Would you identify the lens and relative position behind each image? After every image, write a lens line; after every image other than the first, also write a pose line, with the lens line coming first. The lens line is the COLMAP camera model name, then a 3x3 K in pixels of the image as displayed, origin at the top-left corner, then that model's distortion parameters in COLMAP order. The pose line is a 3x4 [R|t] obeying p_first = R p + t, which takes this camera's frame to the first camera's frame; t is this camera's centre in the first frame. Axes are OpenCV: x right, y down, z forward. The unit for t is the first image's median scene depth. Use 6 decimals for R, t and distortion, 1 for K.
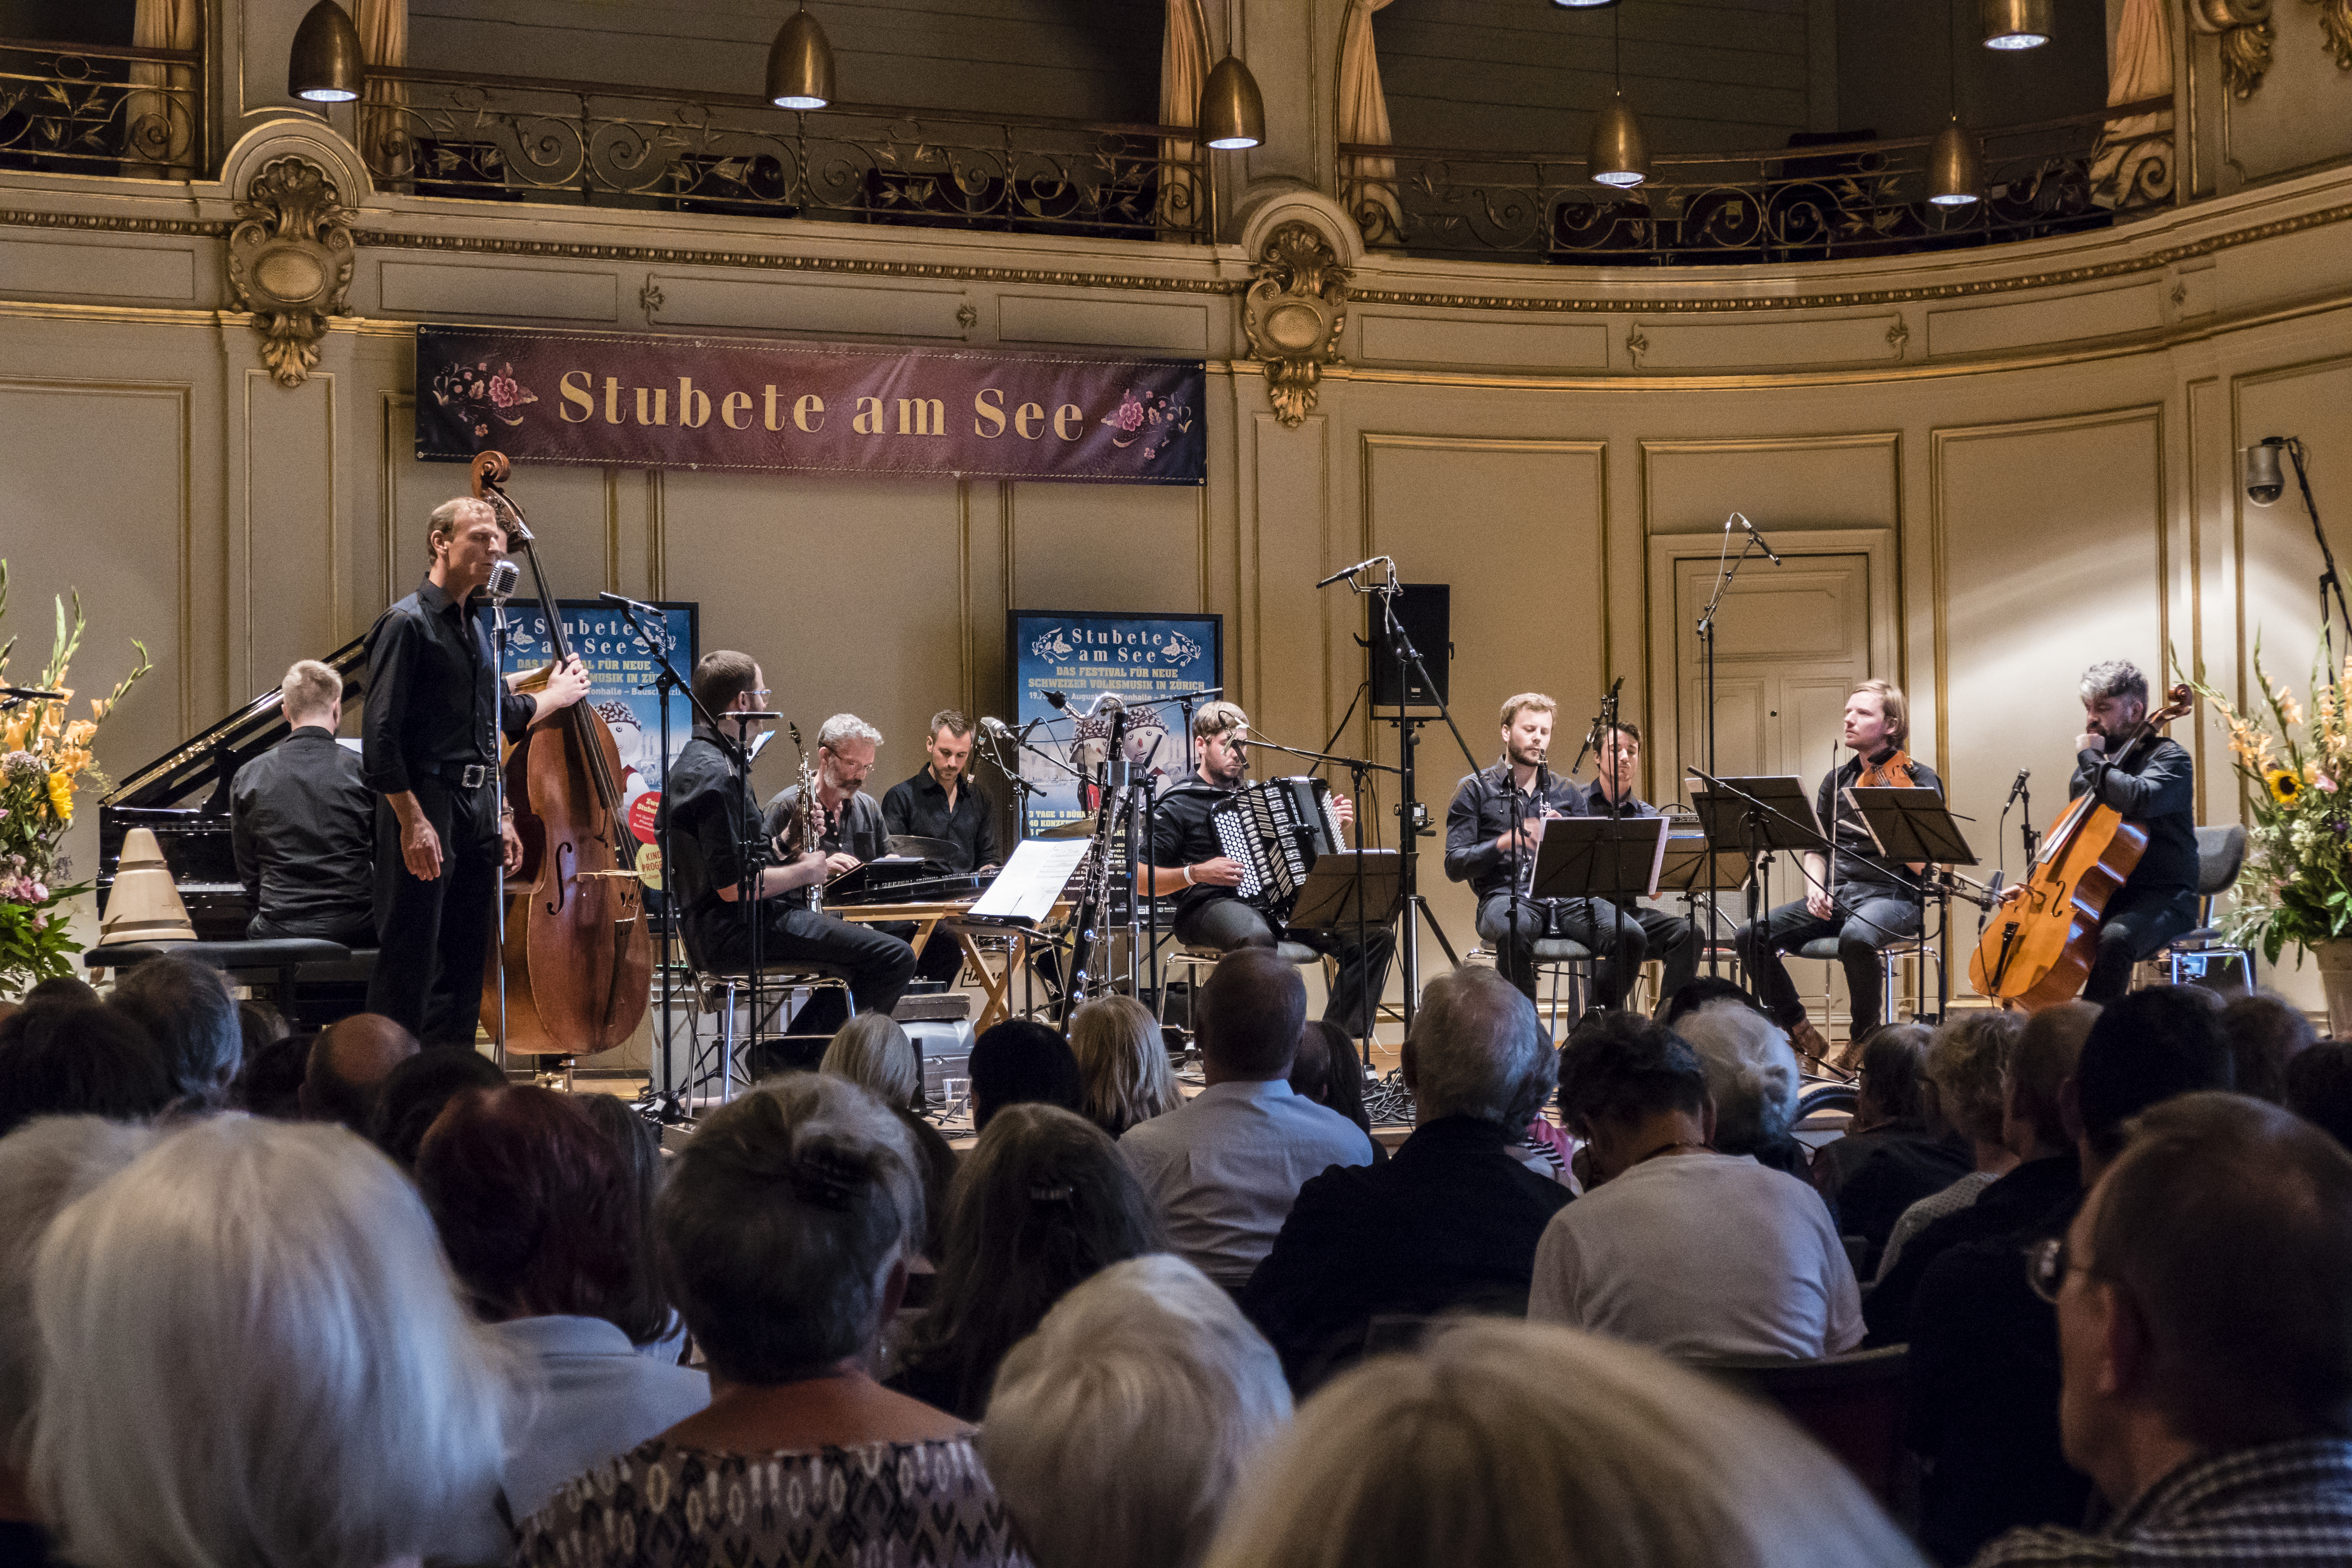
lens RADIAL K [[4300.3, 0, 1174.5], [0, 4300.3, 779.7], [0, 0, 1]] dist [0.034530, 0.000000]
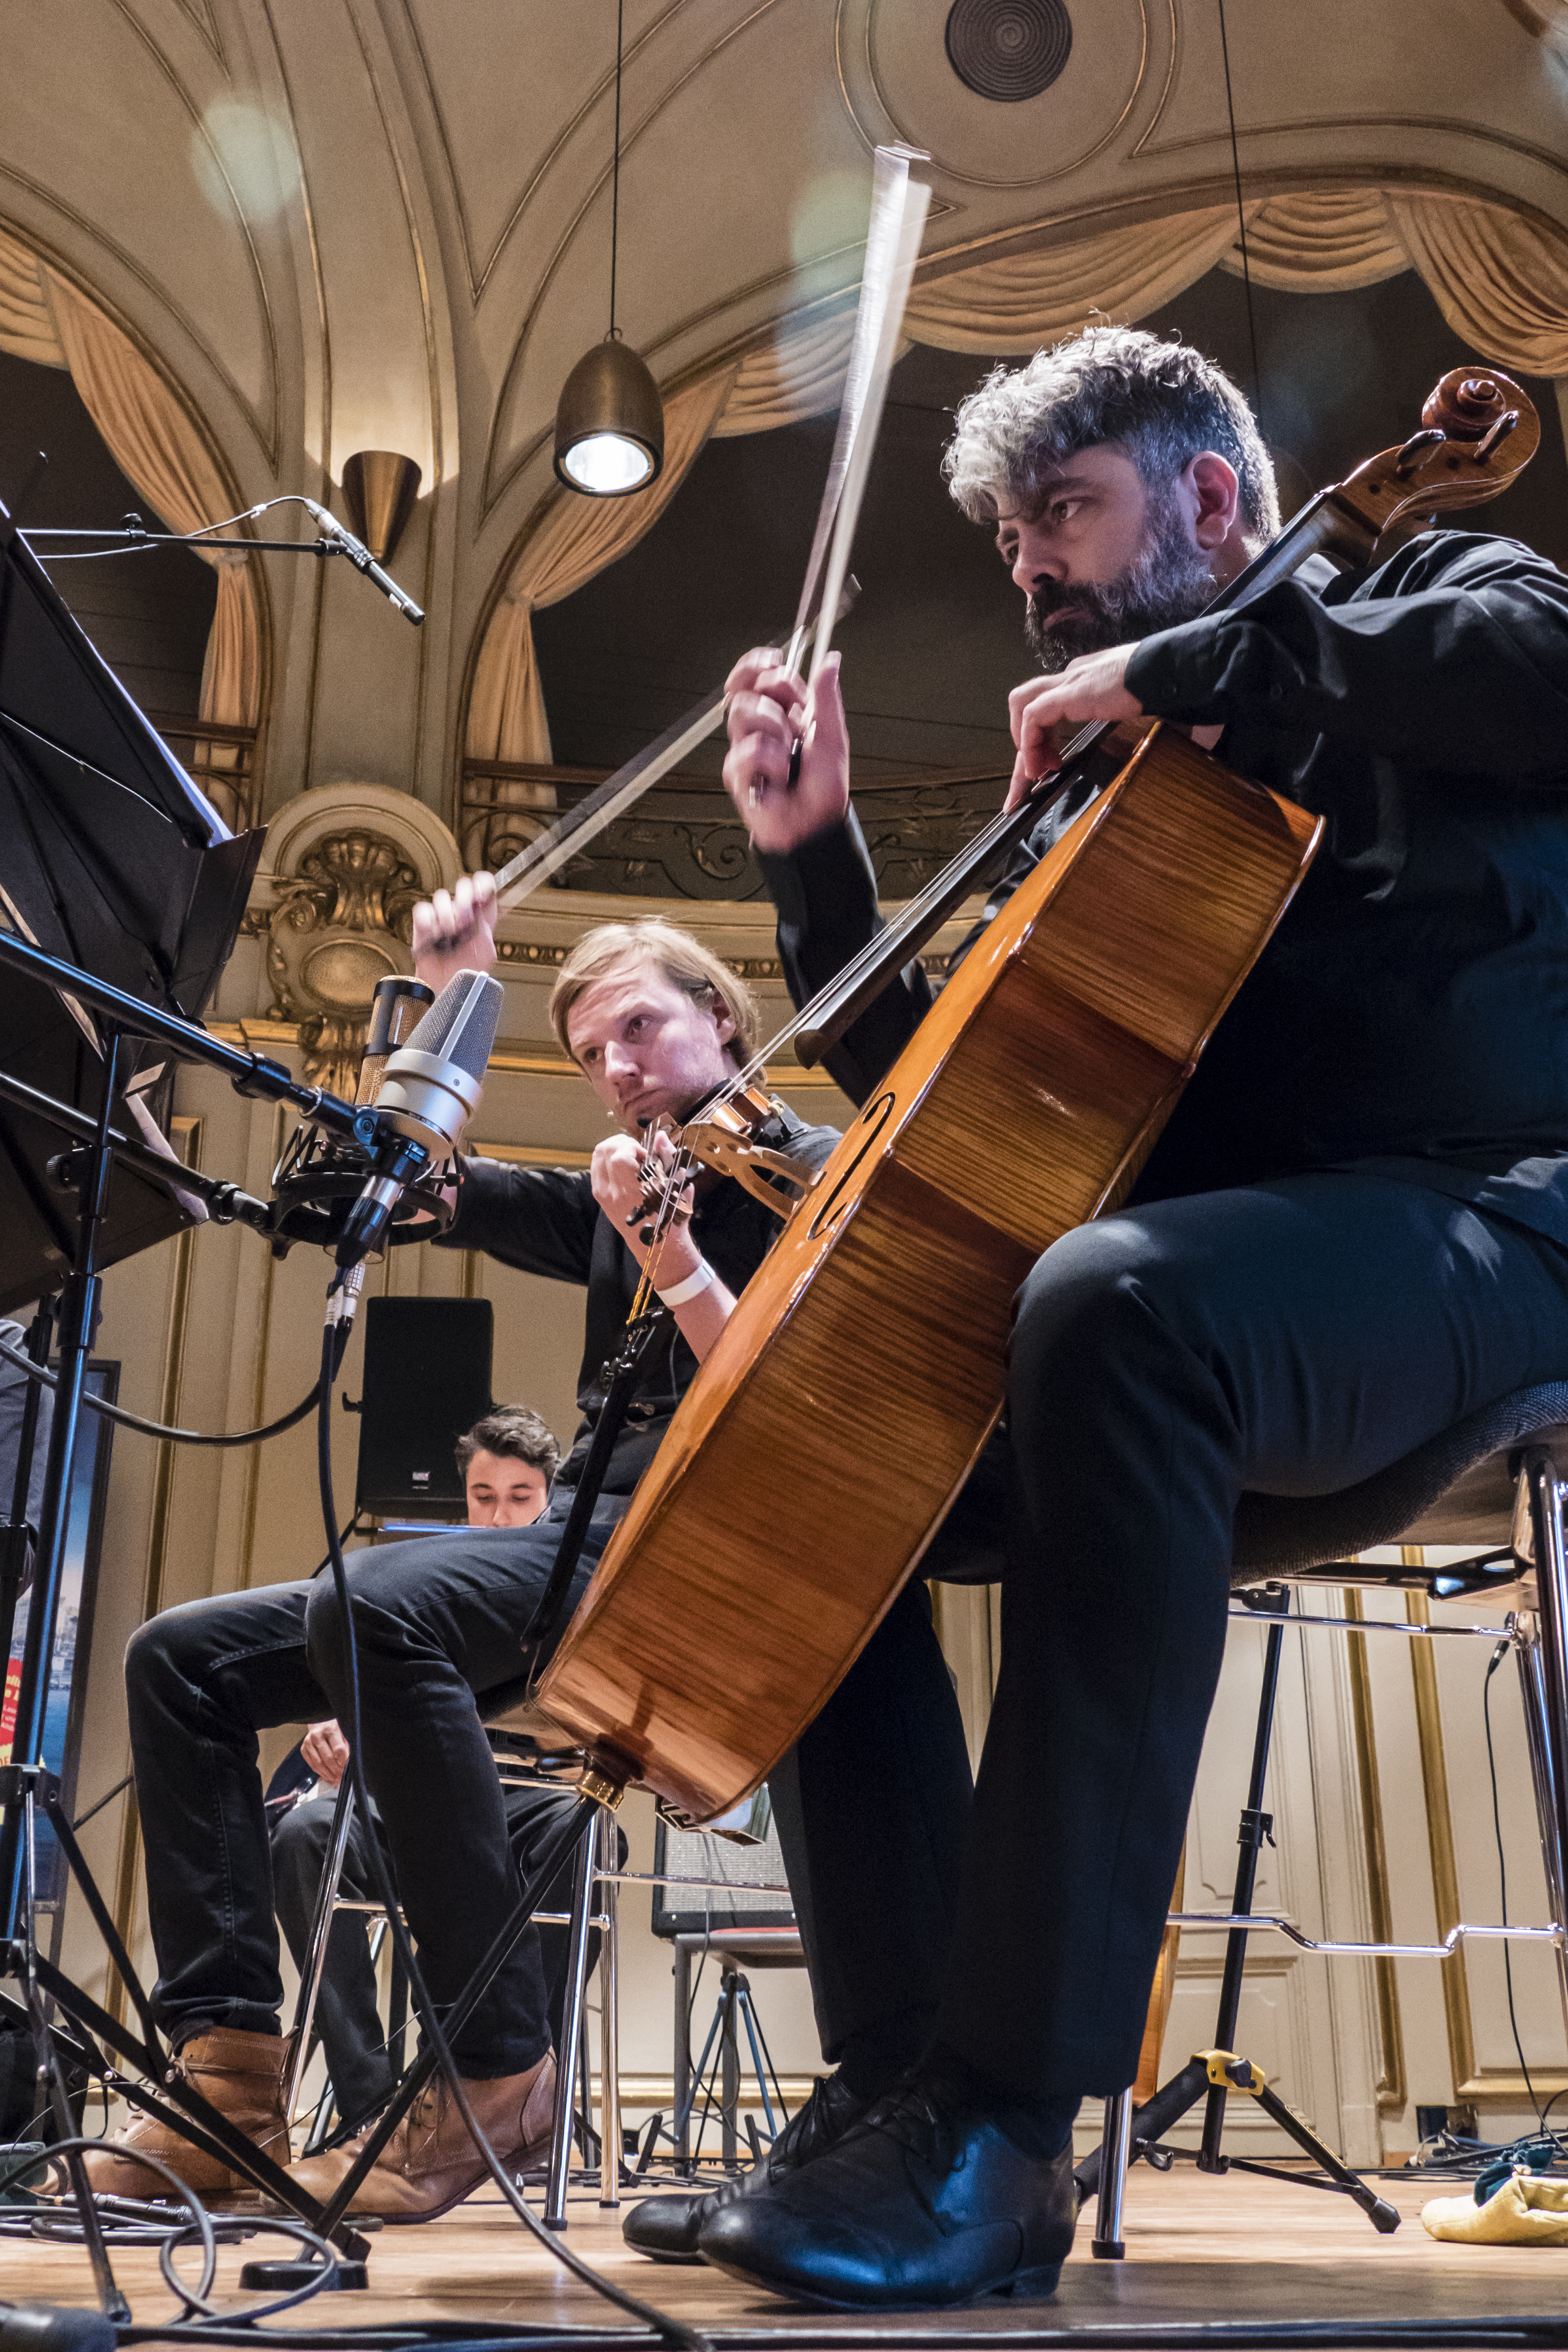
lens RADIAL K [[2407.5, 0, 788.6], [0, 2407.5, 1173.1], [0, 0, 1]] dist [-0.016977, 0.000000]
pose [[0.976692, -0.059400, -0.206263, 0.169199], [-0.014553, 0.940411, -0.339729, 0.048821], [0.214152, 0.334812, 0.917627, 0.683982]]
